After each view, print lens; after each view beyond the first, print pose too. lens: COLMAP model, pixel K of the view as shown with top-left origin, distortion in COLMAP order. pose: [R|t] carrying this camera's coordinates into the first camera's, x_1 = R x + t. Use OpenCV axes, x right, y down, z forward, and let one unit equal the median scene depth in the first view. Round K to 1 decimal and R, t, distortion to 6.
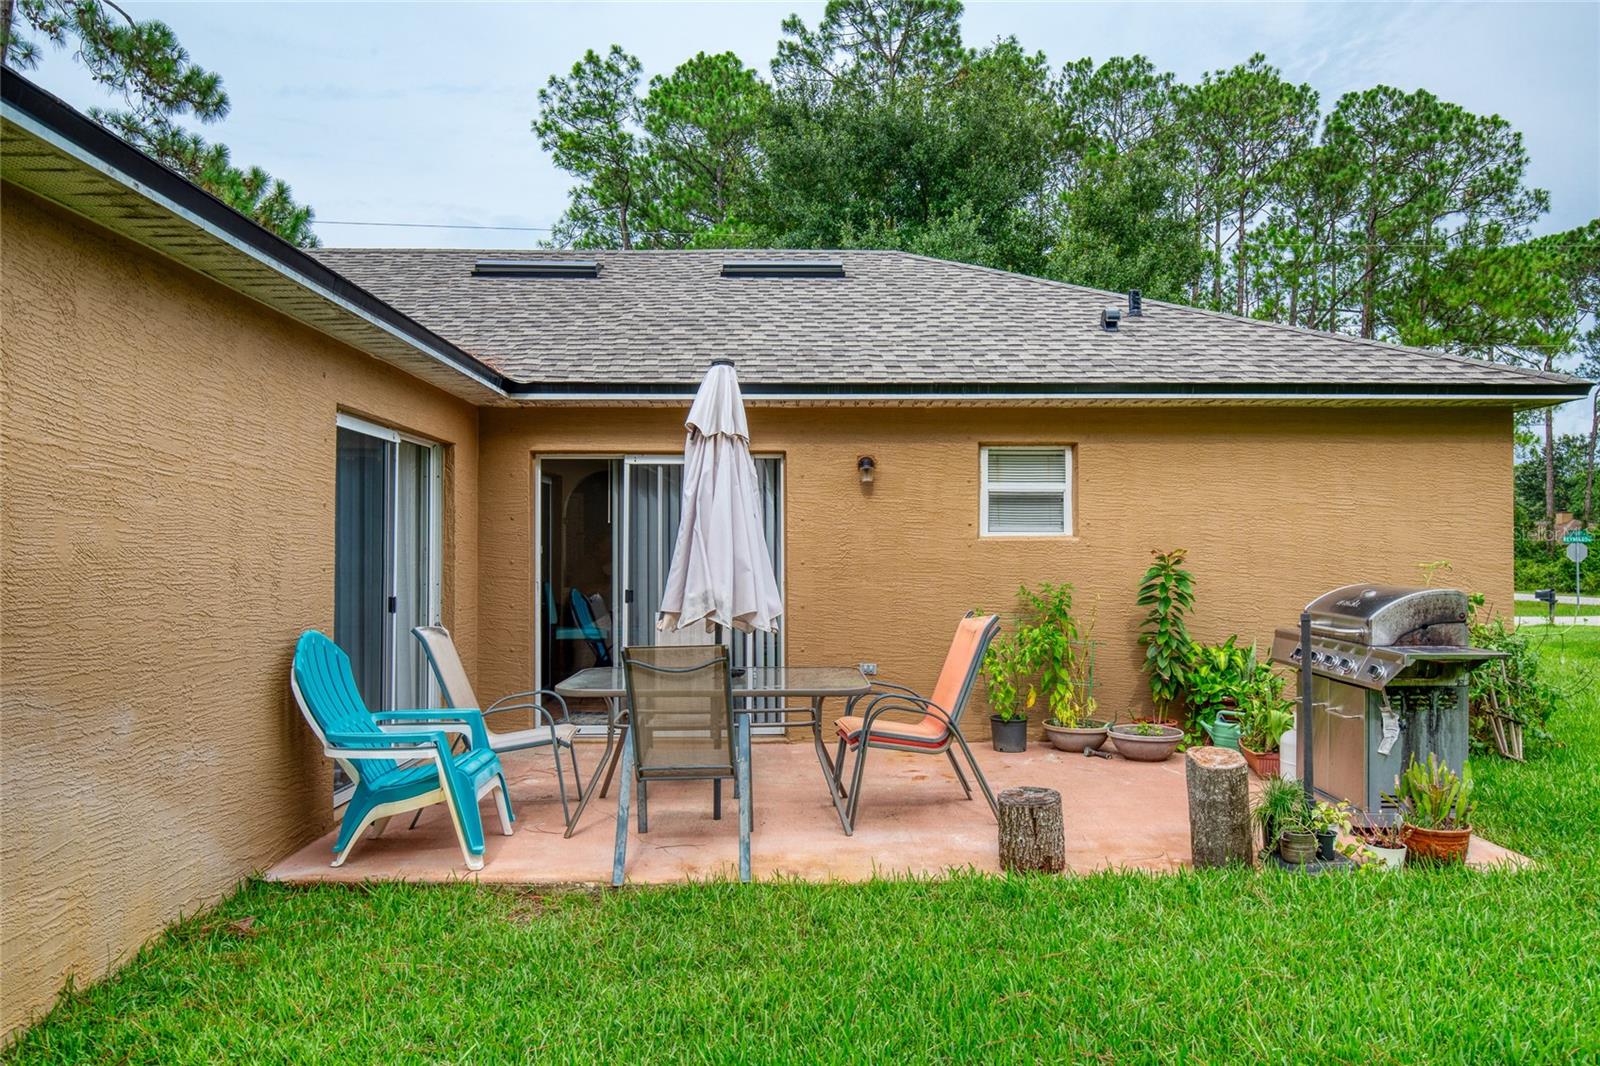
lens RADIAL K [[1018.0, 0, 778.2], [0, 1018.0, 528.0], [0, 0, 1]] dist [0.007466, 0.003352]
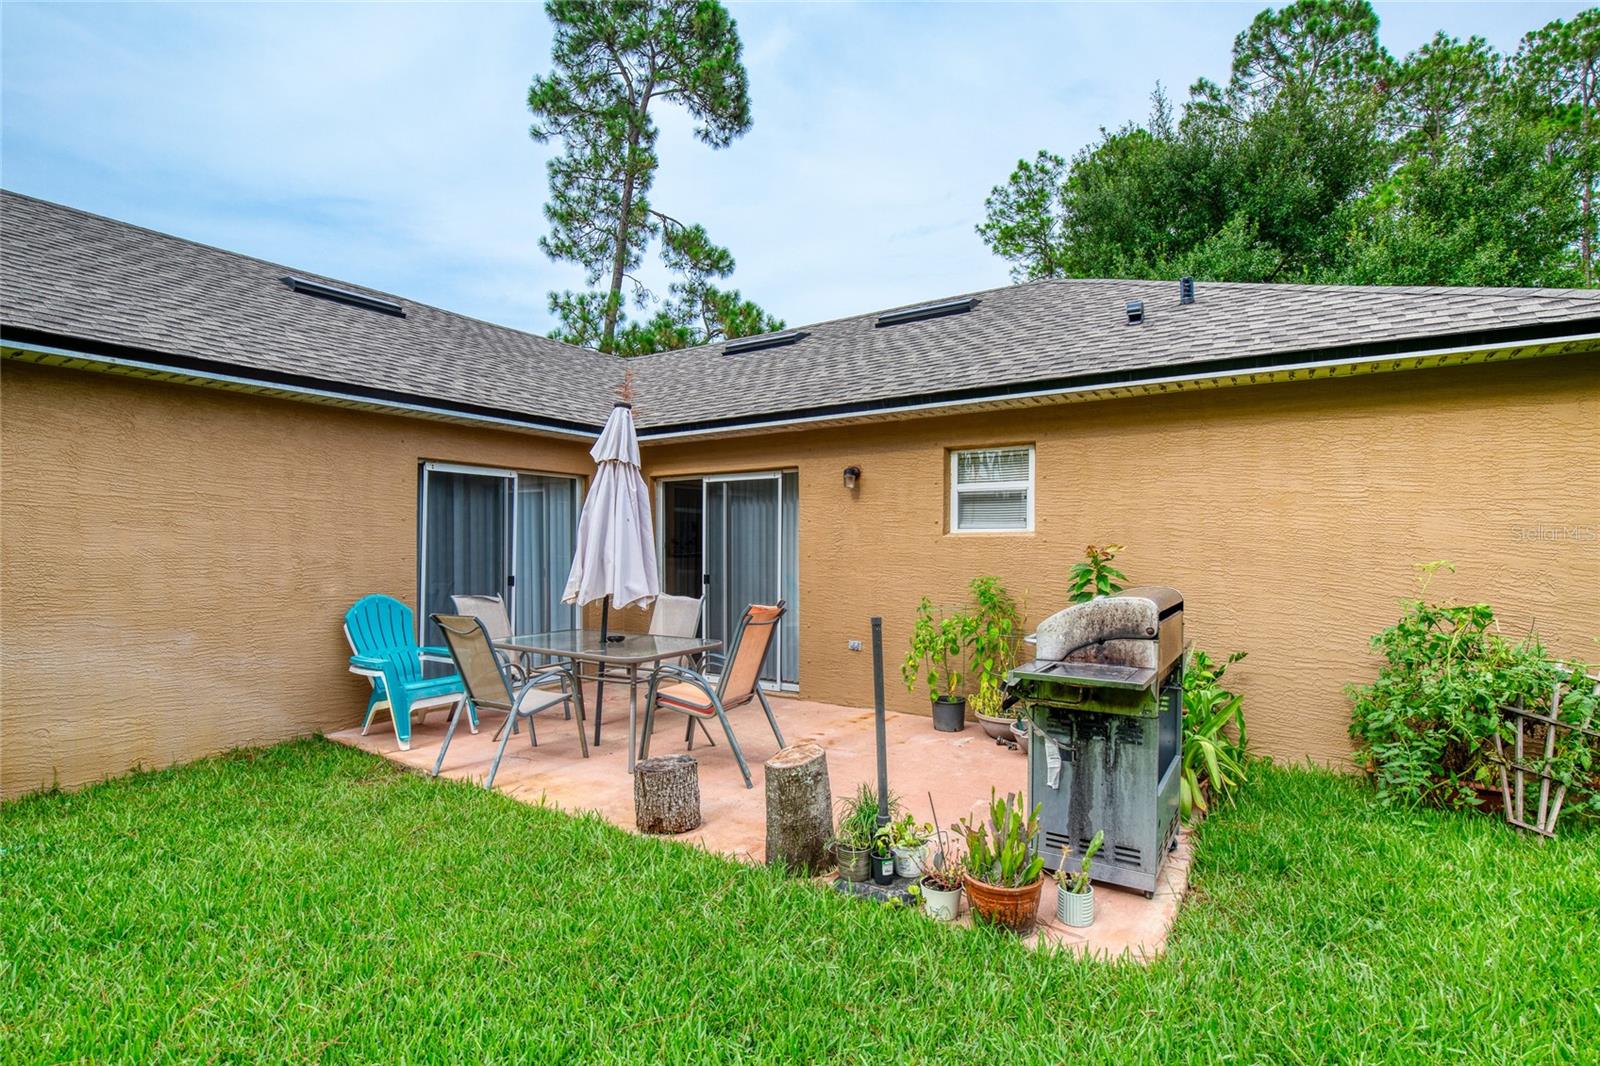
lens RADIAL K [[740.7, 0, 800.0], [0, 740.7, 533.0], [0, 0, 1]] dist [-0.014414, -0.000216]
pose [[0.828011, -0.008585, -0.560646, 0.516049], [0.014684, 0.999872, 0.006375, 0.000616], [0.560519, -0.013511, 0.828031, 0.245781]]
